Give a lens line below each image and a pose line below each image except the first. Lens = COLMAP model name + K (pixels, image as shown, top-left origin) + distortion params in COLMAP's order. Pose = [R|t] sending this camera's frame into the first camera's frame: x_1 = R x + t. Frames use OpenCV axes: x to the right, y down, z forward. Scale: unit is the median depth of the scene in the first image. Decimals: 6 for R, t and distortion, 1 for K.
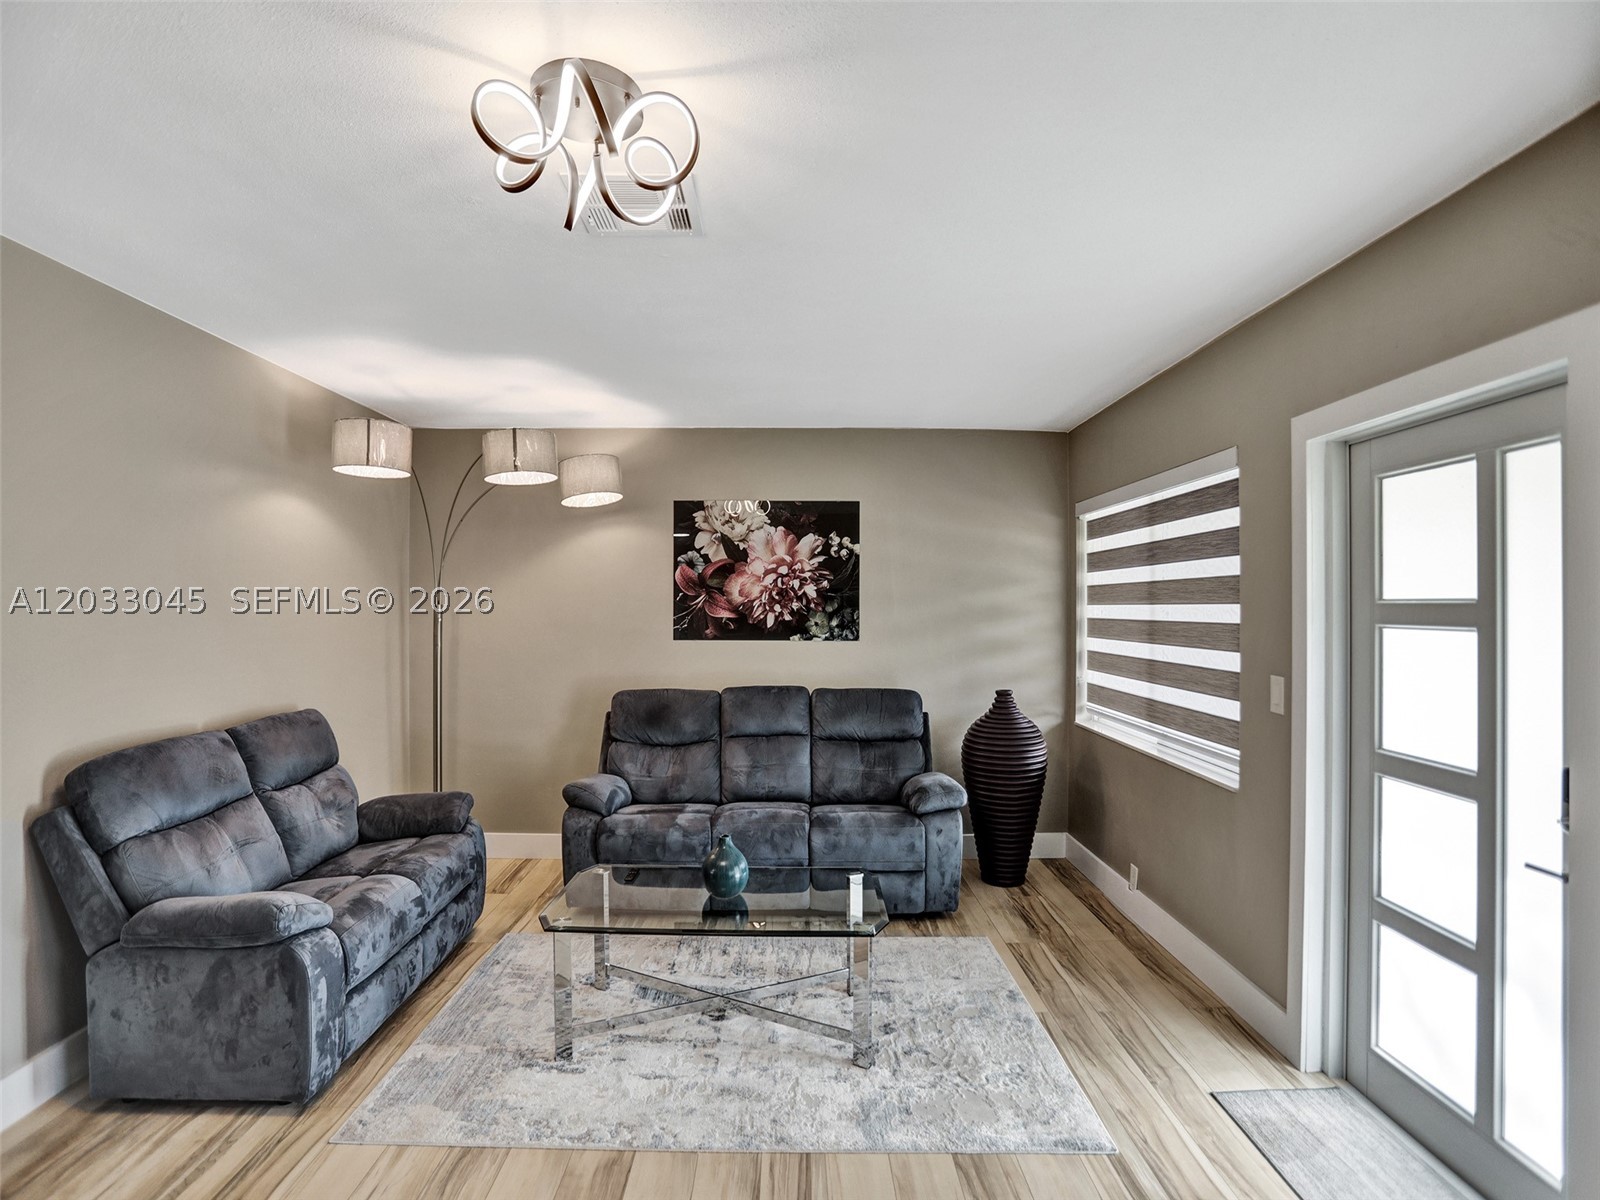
lens RADIAL K [[787.4, 0, 840.1], [0, 787.4, 596.7], [0, 0, 1]] dist [-0.080214, 0.029696]
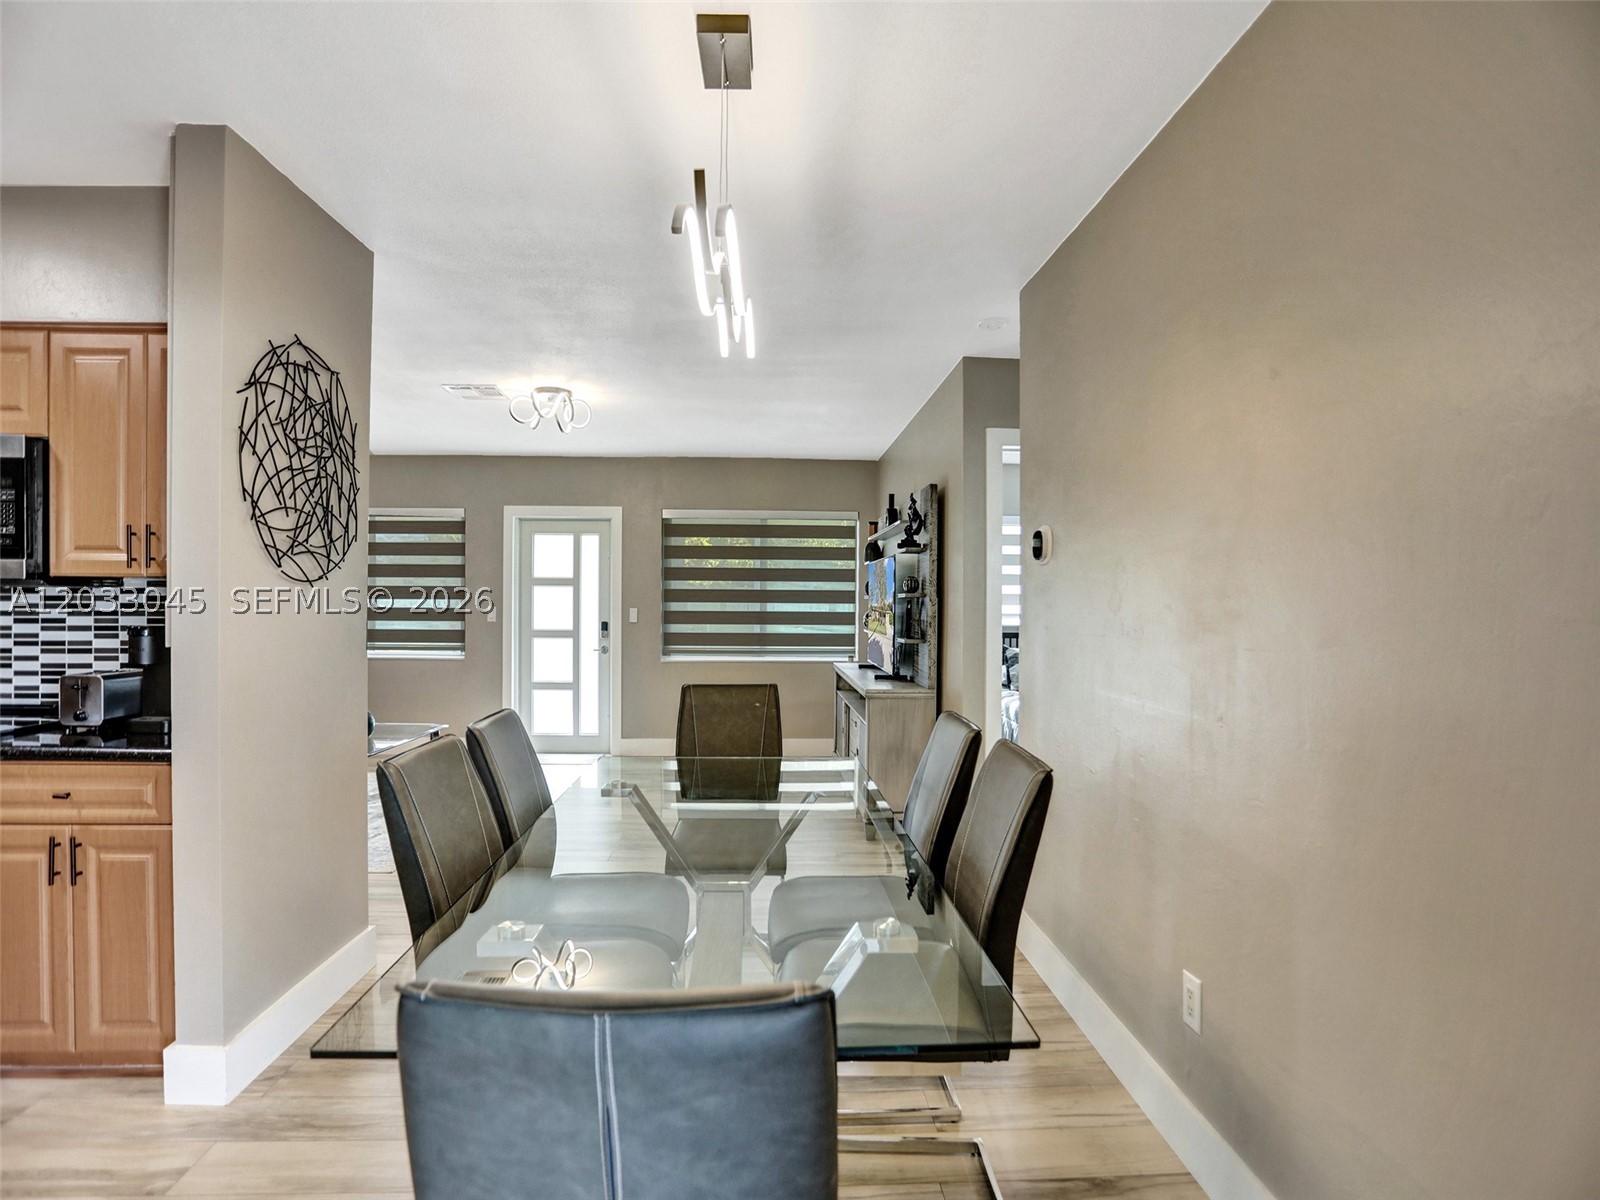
lens RADIAL K [[780.3, 0, 800.0], [0, 780.3, 600.0], [0, 0, 1]] dist [-0.067758, 0.028530]
pose [[-0.035358, 0.003268, 0.999369, -1.244135], [-0.016221, 0.999861, -0.003844, 0.047584], [-0.999243, -0.016347, -0.035300, 0.058316]]
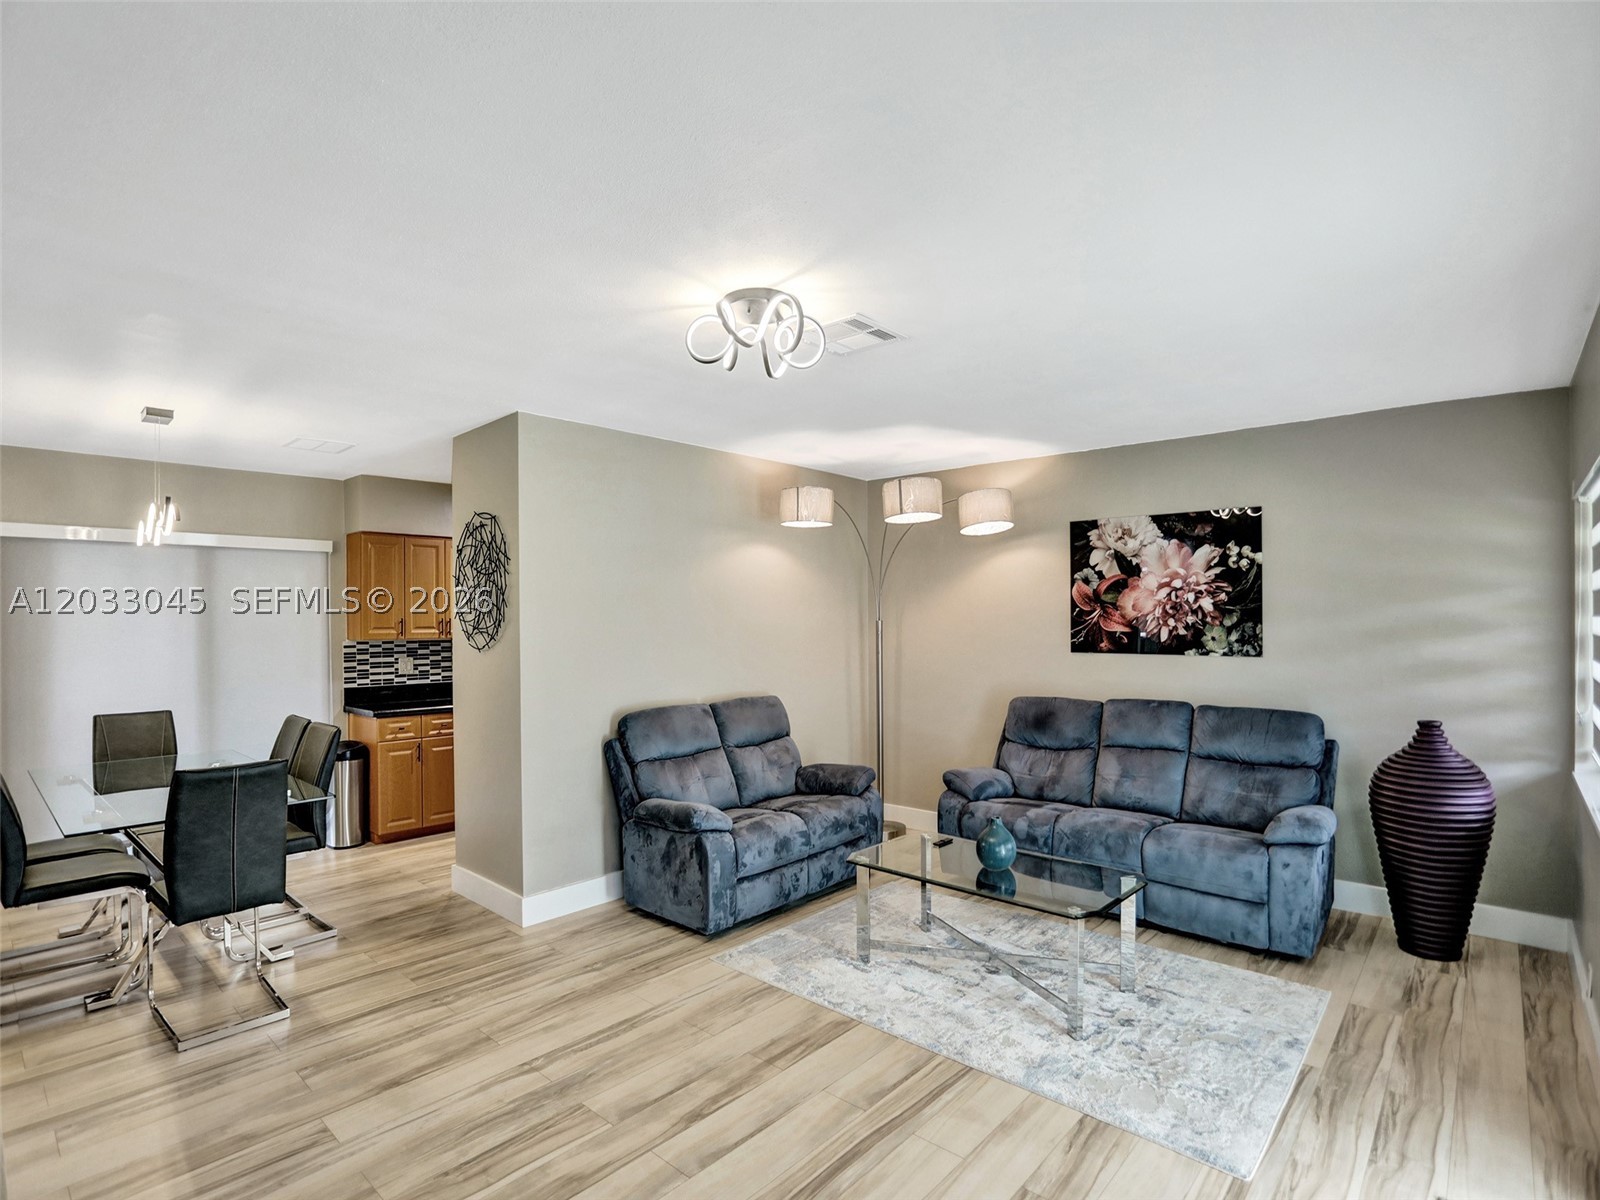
lens RADIAL K [[802.6, 0, 799.2], [0, 802.6, 604.6], [0, 0, 1]] dist [-0.069660, 0.029885]
pose [[0.741561, -0.016511, -0.670683, 0.320319], [0.015023, 0.999855, -0.008003, -0.008778], [0.670717, -0.004141, 0.741701, -0.069263]]
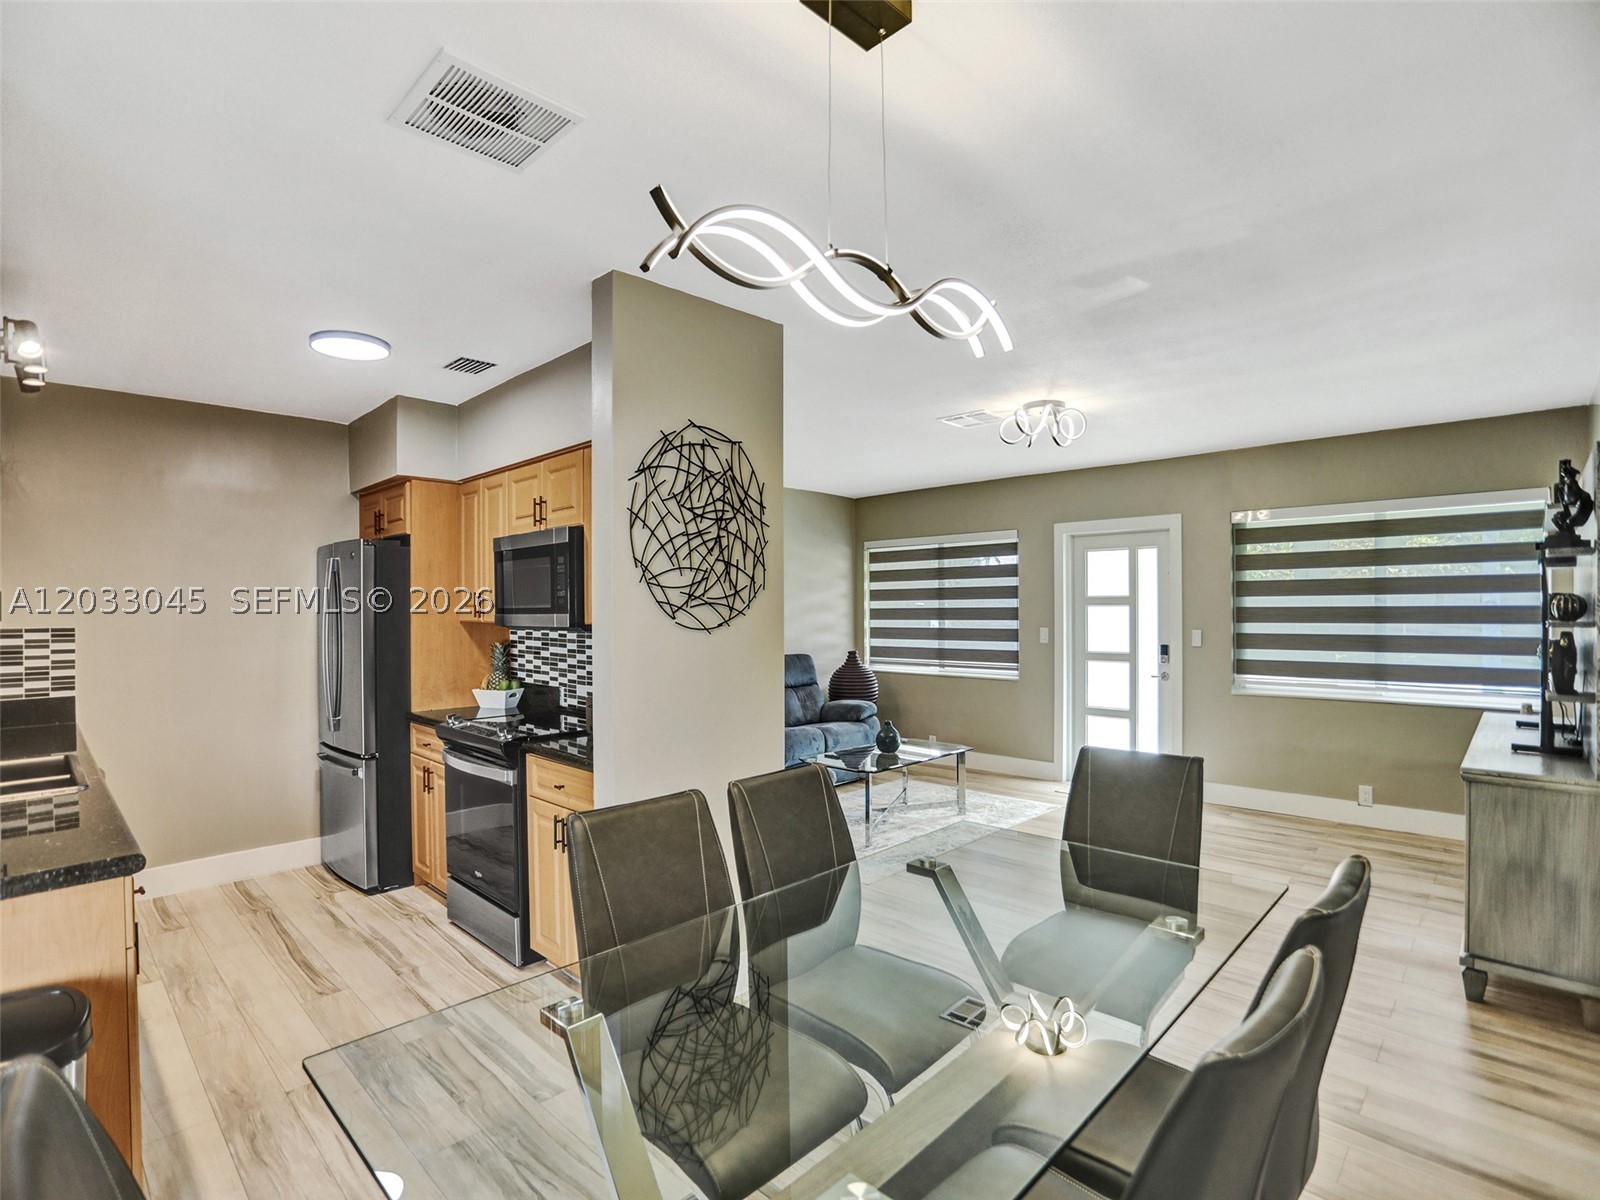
lens RADIAL K [[780.3, 0, 800.0], [0, 780.3, 600.0], [0, 0, 1]] dist [-0.067758, 0.028530]
pose [[0.695714, 0.005172, 0.718300, -1.106336], [-0.001738, 0.999983, -0.005516, 0.019357], [-0.718316, 0.002589, 0.695712, -0.100710]]
